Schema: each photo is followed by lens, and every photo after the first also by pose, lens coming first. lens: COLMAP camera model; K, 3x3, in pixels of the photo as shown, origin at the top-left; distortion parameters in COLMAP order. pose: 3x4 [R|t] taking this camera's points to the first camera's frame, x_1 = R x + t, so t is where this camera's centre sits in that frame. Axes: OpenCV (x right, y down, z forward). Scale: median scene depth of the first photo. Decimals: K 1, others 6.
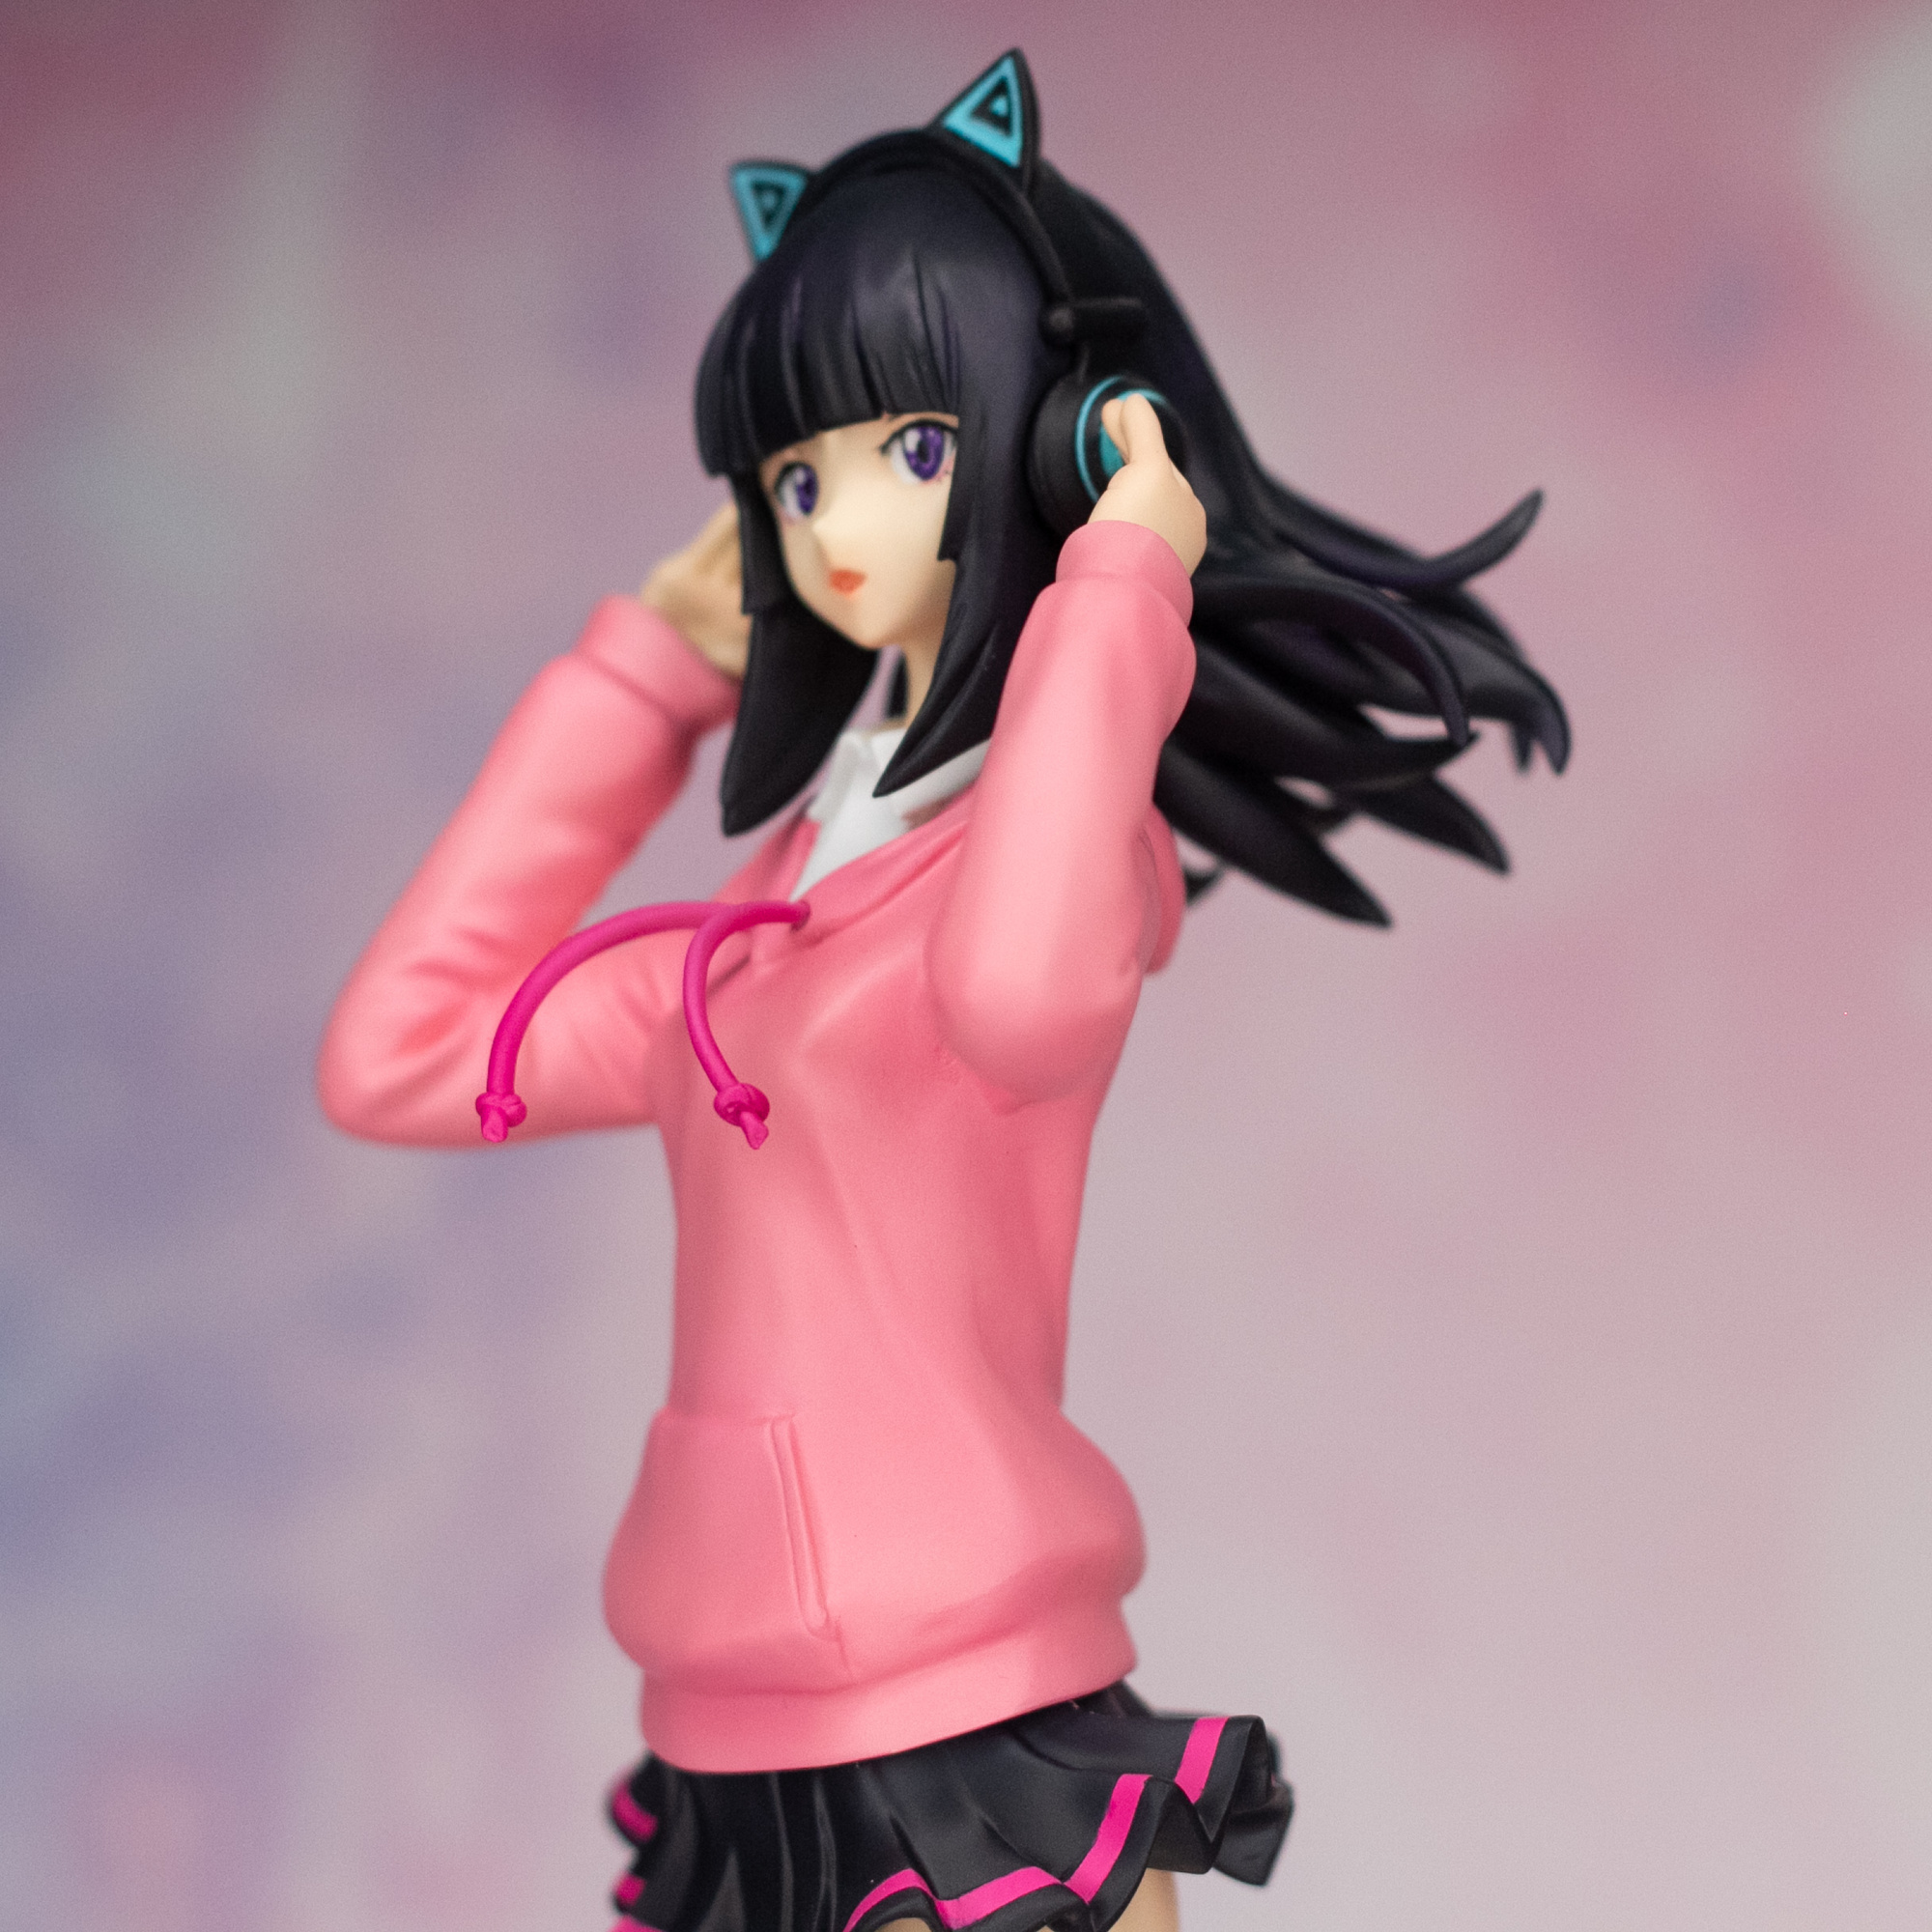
lens RADIAL K [[8365.7, 0, 966.0], [0, 8365.7, 966.0], [0, 0, 1]] dist [-0.132675, 0.646521]
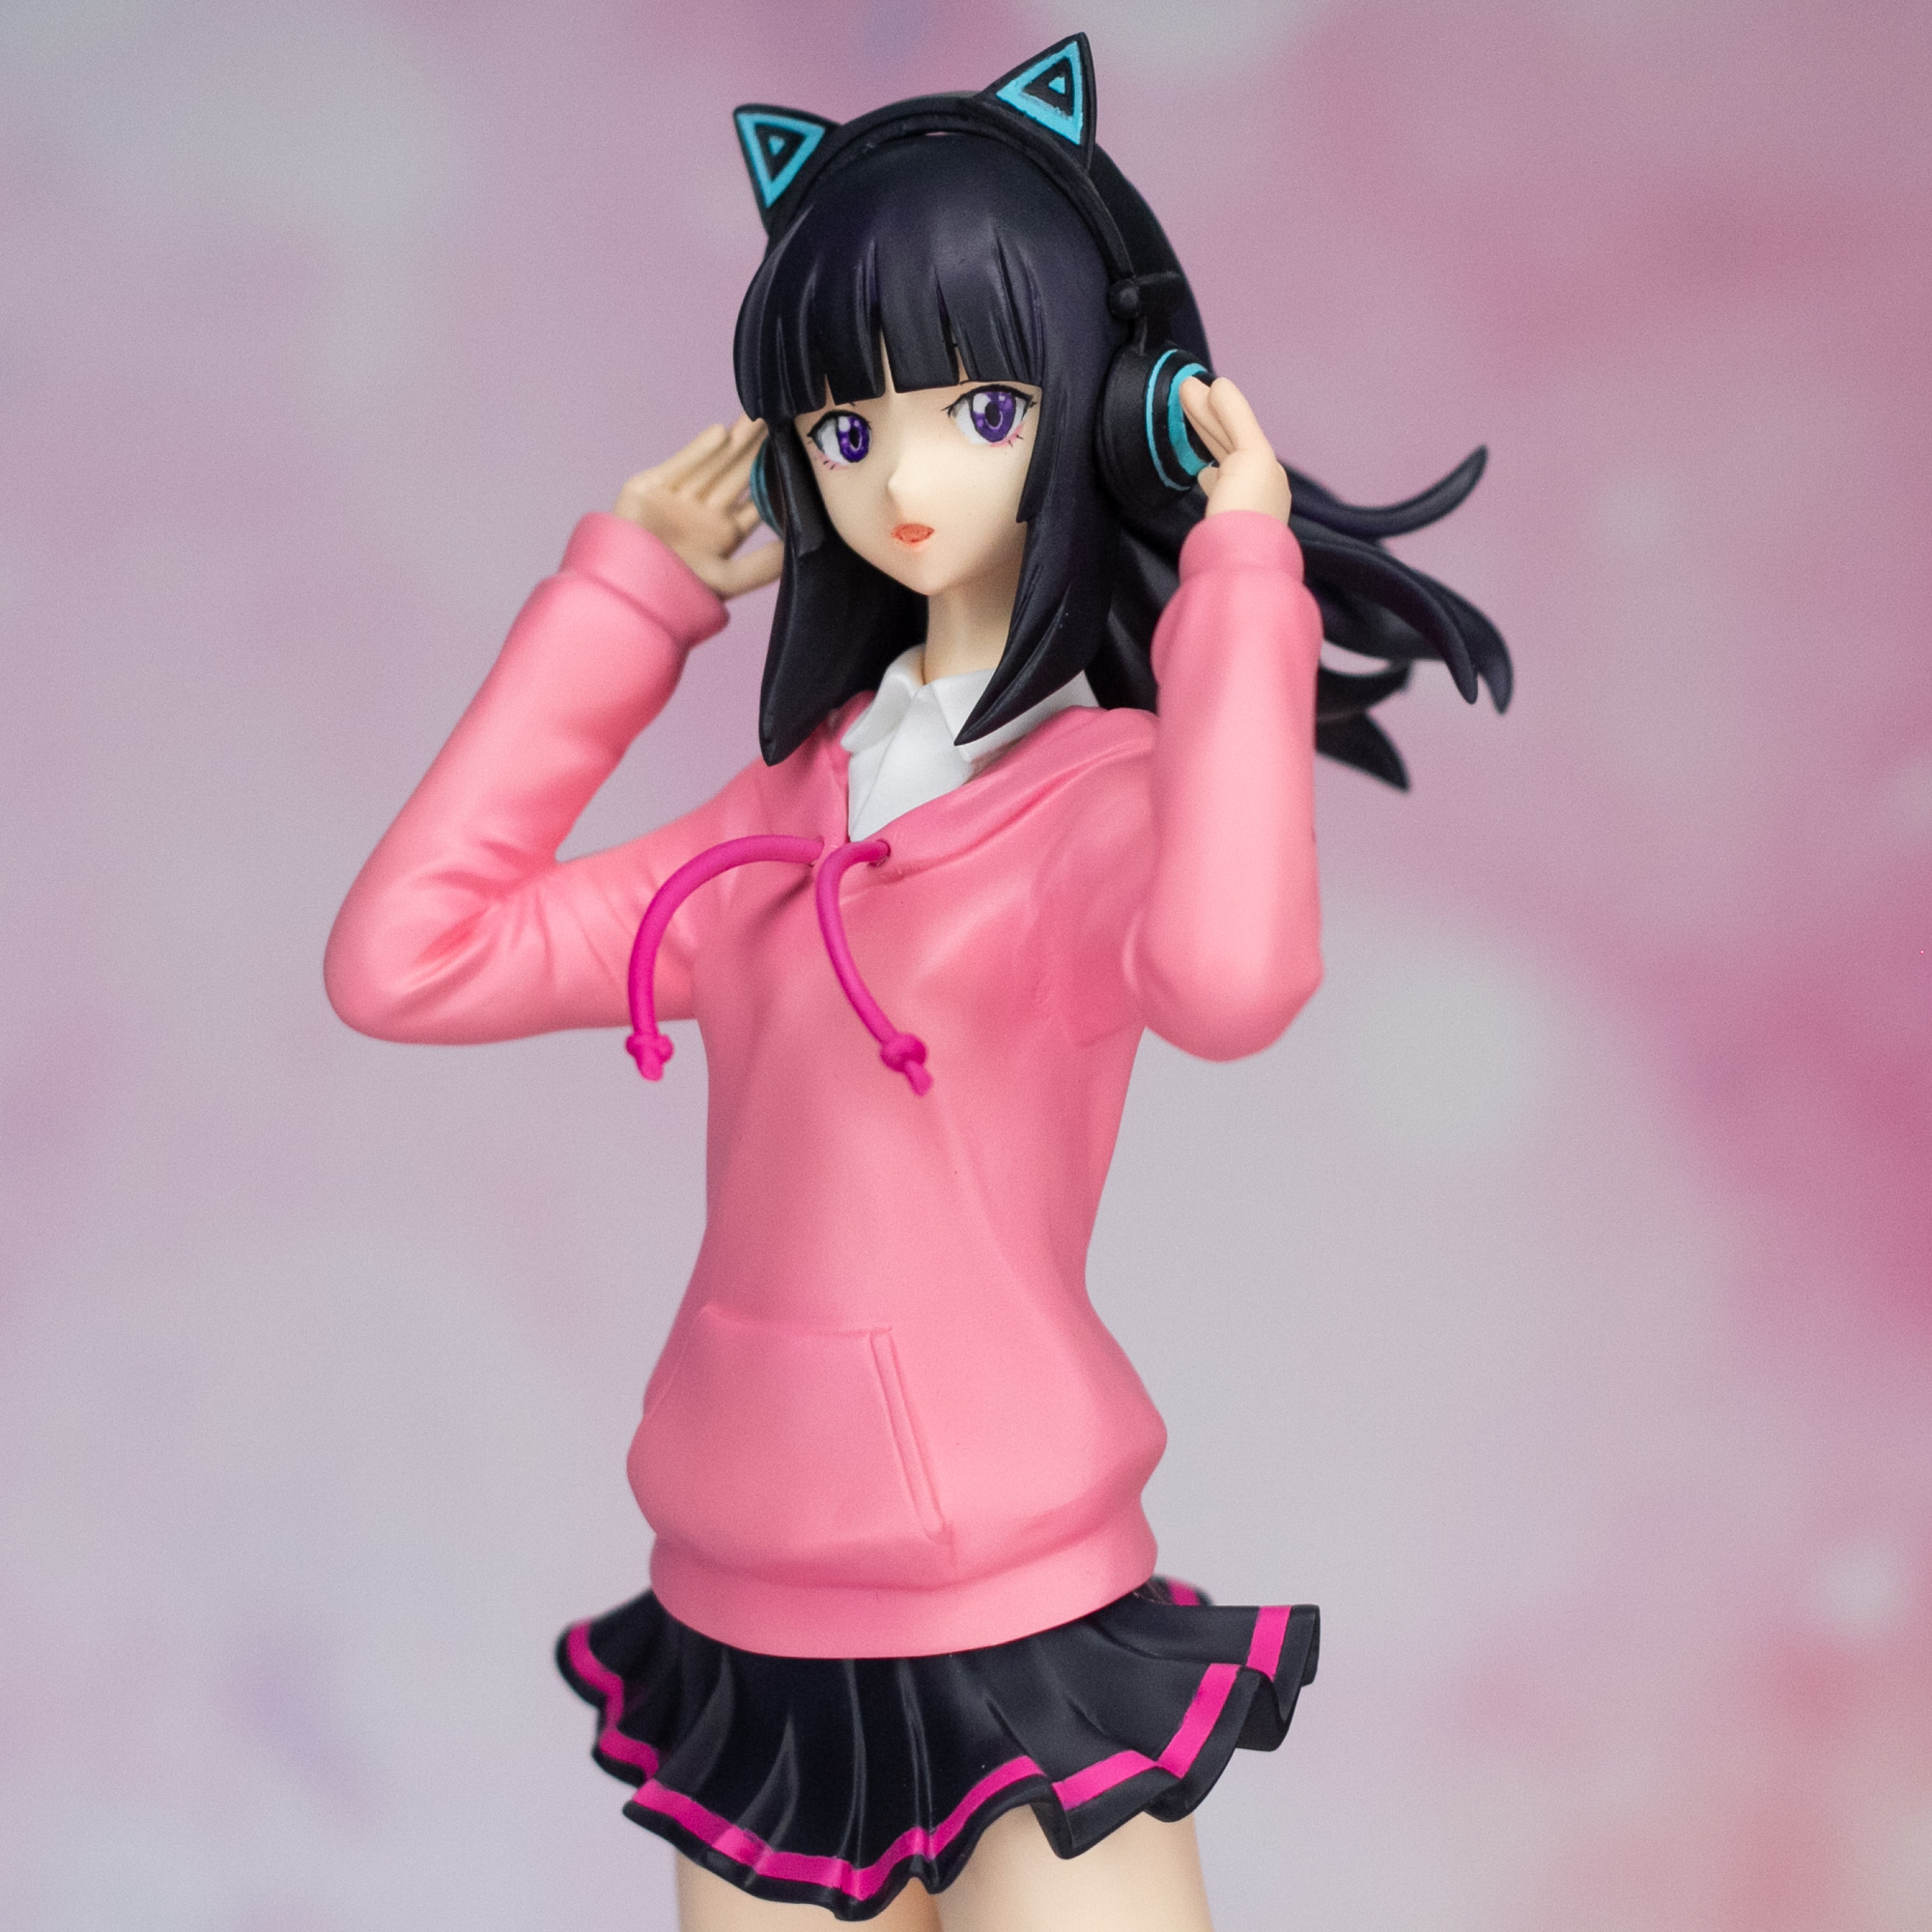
lens RADIAL K [[8365.7, 0, 966.0], [0, 8365.7, 966.0], [0, 0, 1]] dist [-0.132675, 0.646521]
pose [[0.953224, 0.002811, 0.302253, -0.328926], [-0.030614, 0.995713, 0.087288, -0.084450], [-0.300711, -0.092458, 0.949223, -0.011119]]
